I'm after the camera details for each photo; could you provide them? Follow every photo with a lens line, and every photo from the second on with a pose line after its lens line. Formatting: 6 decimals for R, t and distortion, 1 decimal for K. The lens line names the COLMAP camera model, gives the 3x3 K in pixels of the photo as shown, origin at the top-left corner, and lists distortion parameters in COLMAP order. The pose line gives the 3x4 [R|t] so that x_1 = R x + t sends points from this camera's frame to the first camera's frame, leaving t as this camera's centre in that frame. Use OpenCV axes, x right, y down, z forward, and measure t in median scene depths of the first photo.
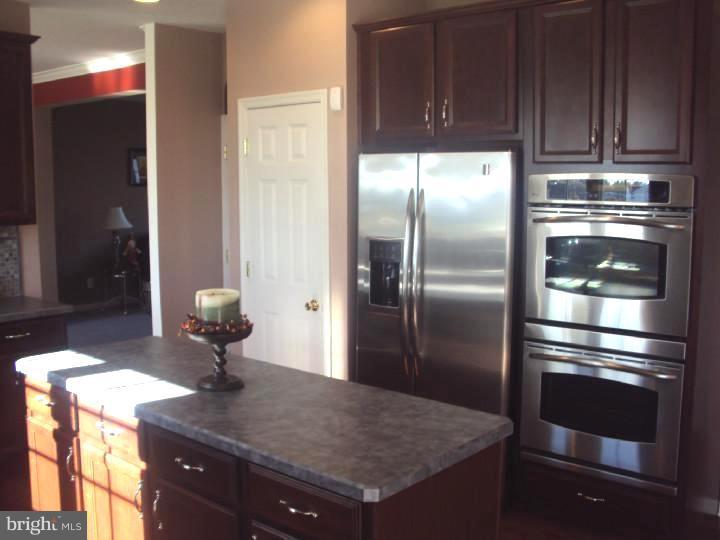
lens RADIAL K [[772.5, 0, 360.2], [0, 772.5, 265.0], [0, 0, 1]] dist [-0.132286, 0.000000]
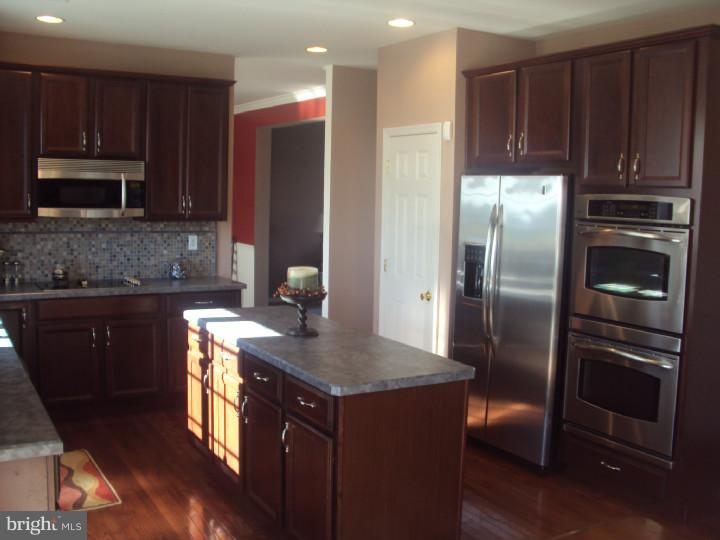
lens RADIAL K [[772.5, 0, 360.3], [0, 772.5, 271.5], [0, 0, 1]] dist [-0.132286, 0.000000]
pose [[0.946652, 0.058804, -0.316848, 0.265890], [-0.062693, 0.998031, -0.002085, 0.025701], [0.316101, 0.021838, 0.948474, -0.243261]]
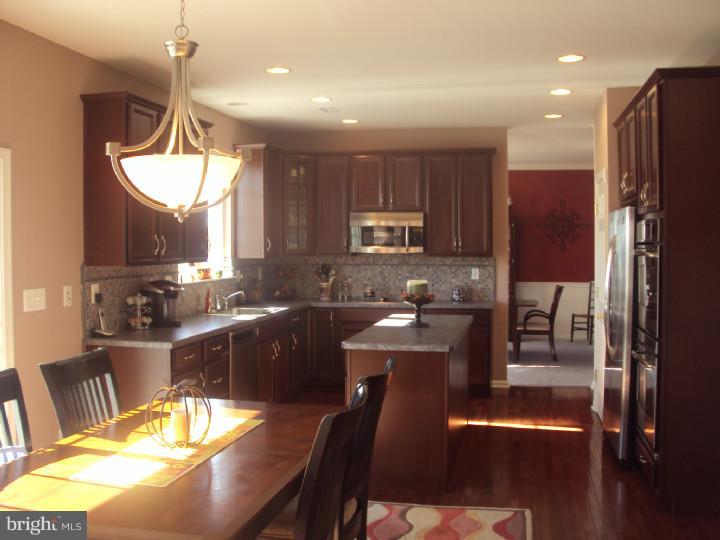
lens RADIAL K [[772.5, 0, 361.2], [0, 772.5, 270.5], [0, 0, 1]] dist [-0.132286, 0.000000]
pose [[0.491645, 0.033181, -0.870163, 1.099708], [-0.098860, 0.994940, -0.017917, 0.042713], [0.865166, 0.094833, 0.492437, -0.120678]]
